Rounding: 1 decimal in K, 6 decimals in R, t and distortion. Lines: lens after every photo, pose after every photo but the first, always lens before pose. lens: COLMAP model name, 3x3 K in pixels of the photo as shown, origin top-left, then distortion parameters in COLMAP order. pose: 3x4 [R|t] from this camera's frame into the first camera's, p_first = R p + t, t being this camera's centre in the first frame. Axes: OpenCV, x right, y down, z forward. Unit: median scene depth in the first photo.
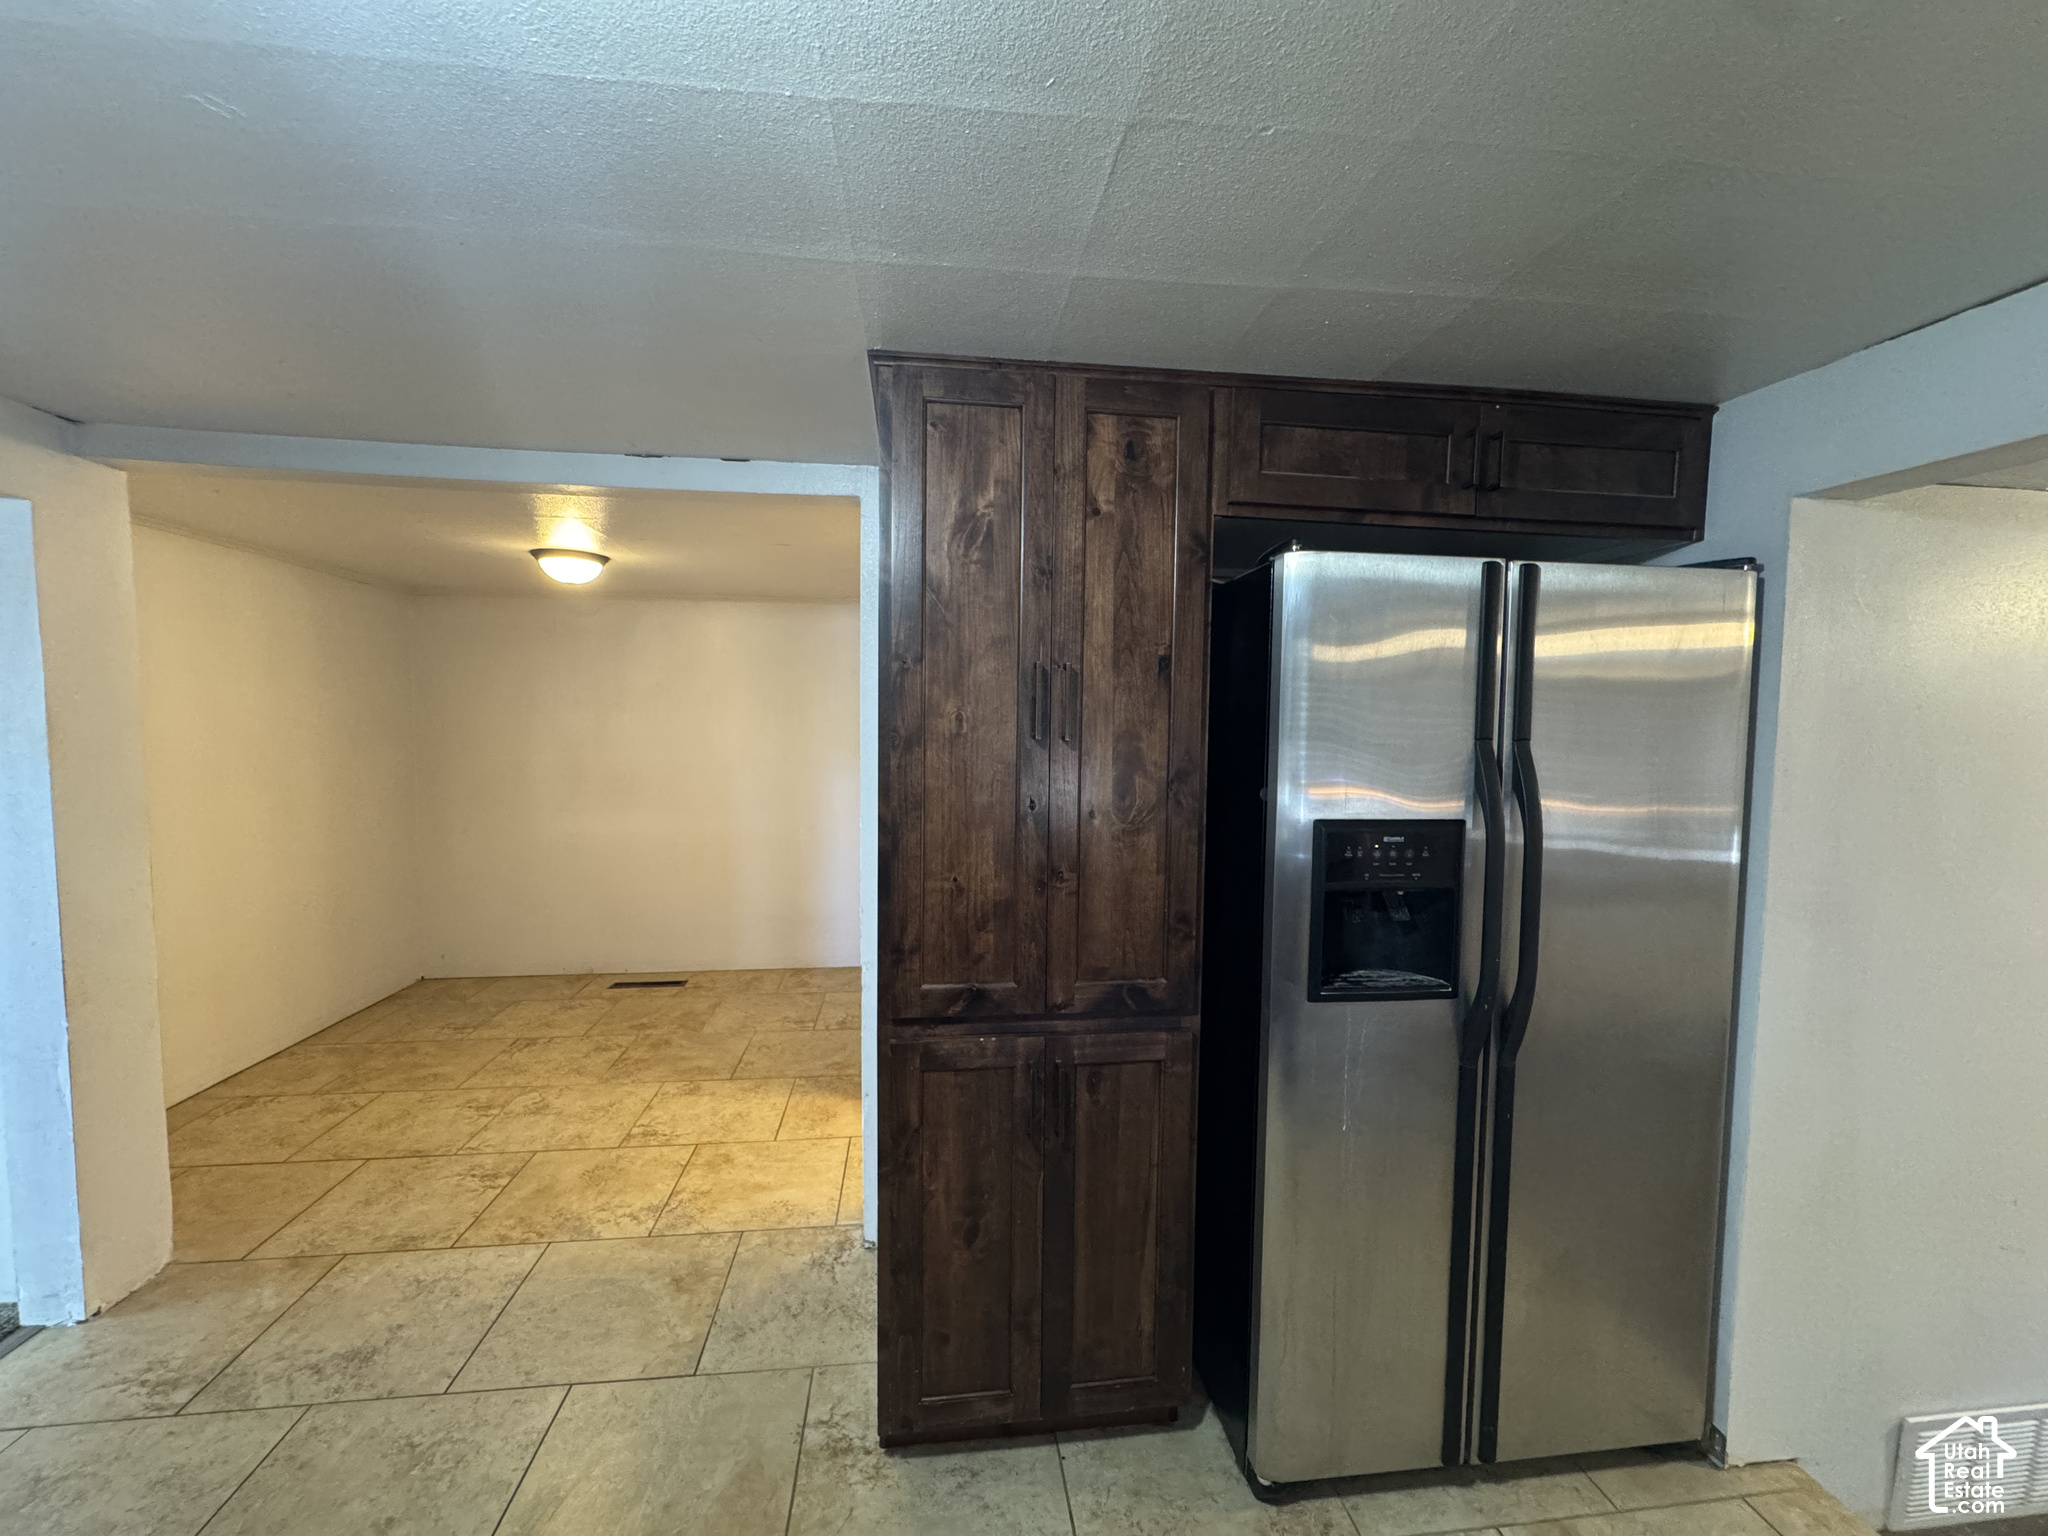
lens RADIAL K [[817.3, 0, 1022.4], [0, 817.3, 775.7], [0, 0, 1]] dist [-0.004281, 0.000777]
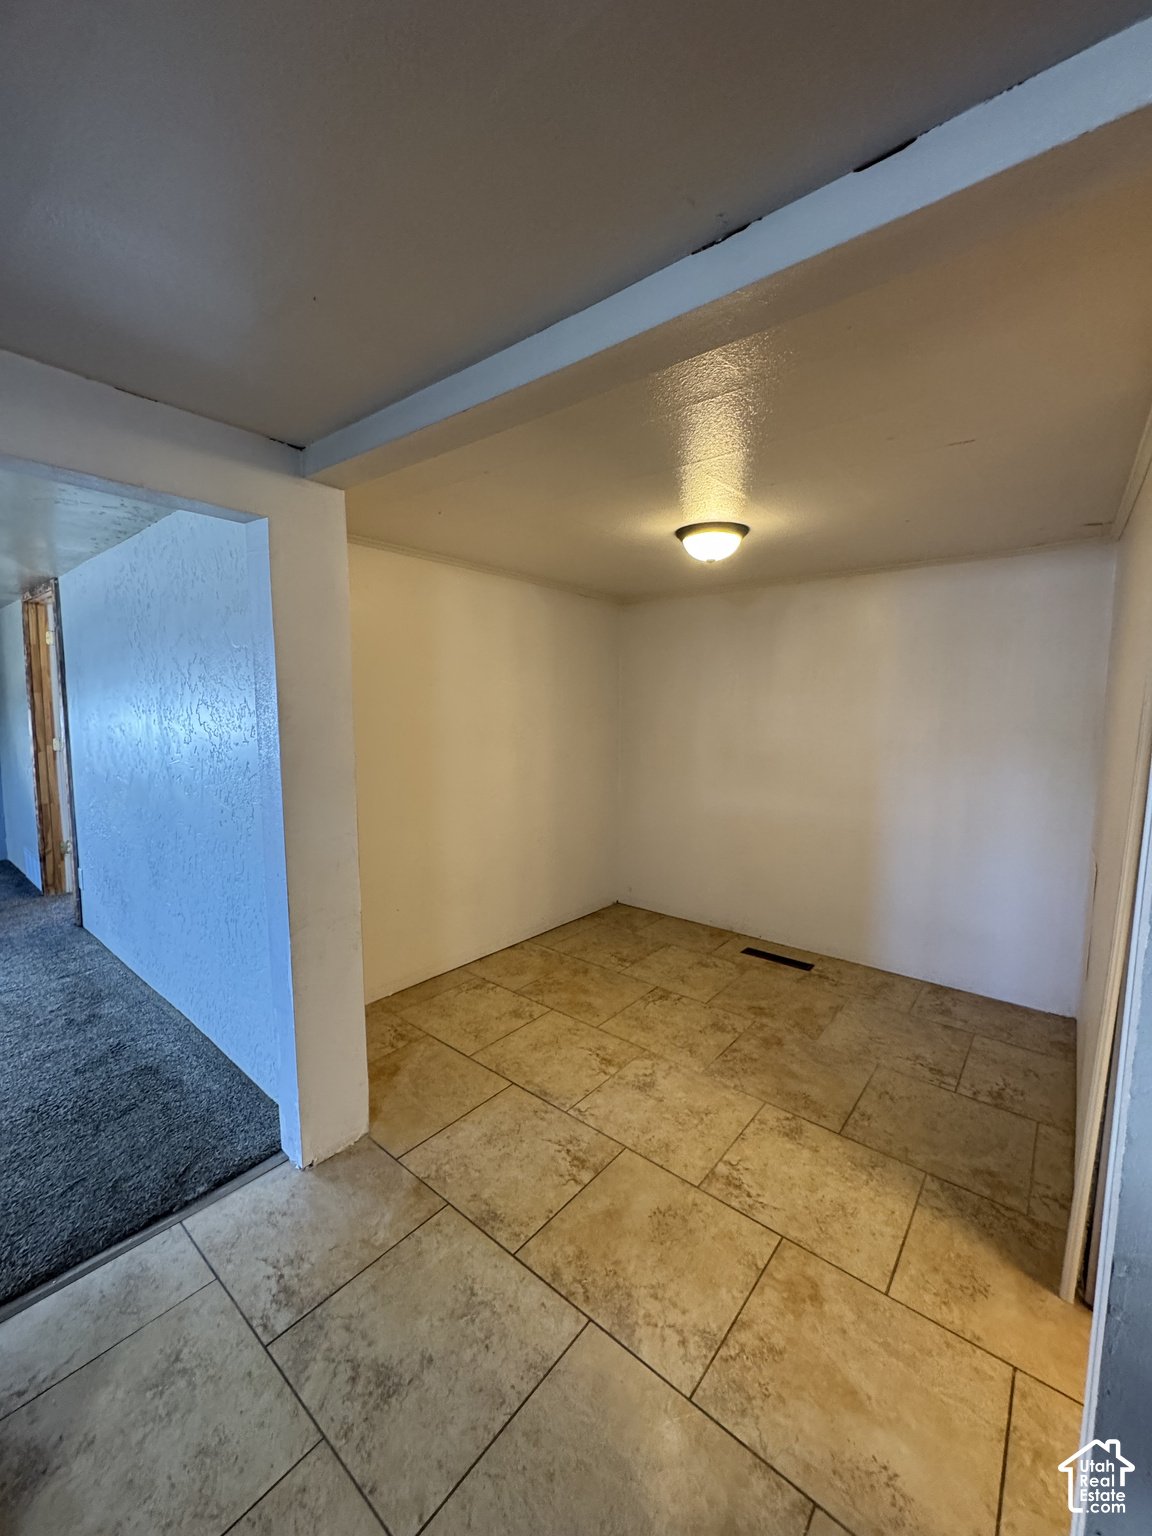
lens RADIAL K [[613.0, 0, 573.4], [0, 613.0, 767.8], [0, 0, 1]] dist [-0.004281, 0.000777]
pose [[0.683384, 0.070719, -0.726626, -0.117903], [-0.046672, 0.997493, 0.053186, -0.020960], [0.728566, -0.002433, 0.684972, 0.381992]]
